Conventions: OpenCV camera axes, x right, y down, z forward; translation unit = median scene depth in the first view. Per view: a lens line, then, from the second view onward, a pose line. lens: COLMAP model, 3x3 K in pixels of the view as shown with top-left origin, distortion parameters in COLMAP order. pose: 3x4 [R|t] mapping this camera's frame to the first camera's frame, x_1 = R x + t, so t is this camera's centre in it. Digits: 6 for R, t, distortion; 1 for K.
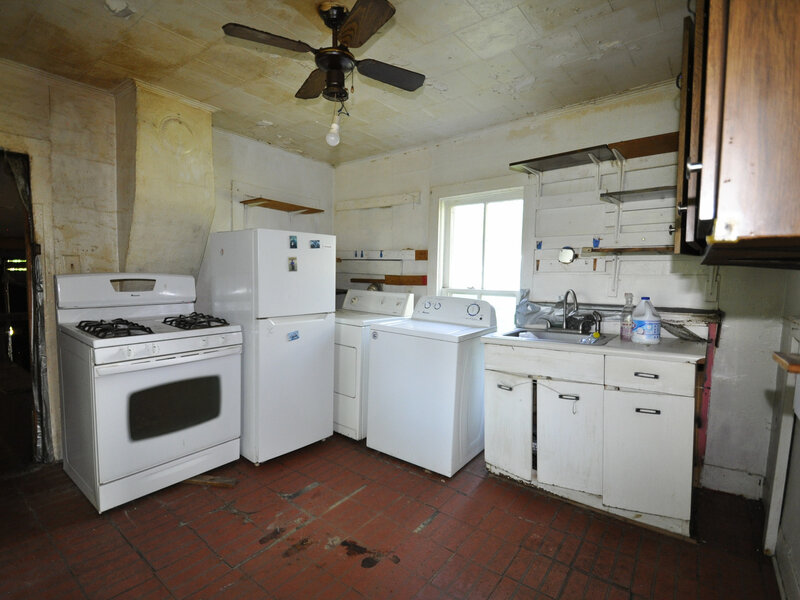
lens RADIAL K [[400.8, 0, 400.0], [0, 400.8, 300.0], [0, 0, 1]] dist [-0.000176, -0.000247]
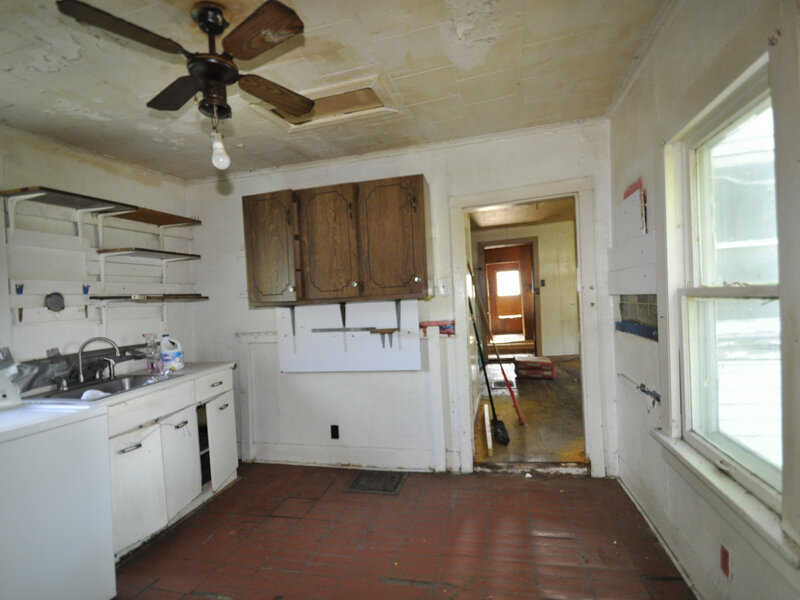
lens RADIAL K [[400.8, 0, 400.0], [0, 400.8, 300.0], [0, 0, 1]] dist [-0.000176, -0.000247]
pose [[-0.398562, 0.010964, 0.917076, -0.788282], [0.110568, 0.993210, 0.036179, -0.074146], [-0.910452, 0.115819, -0.397068, 0.761843]]
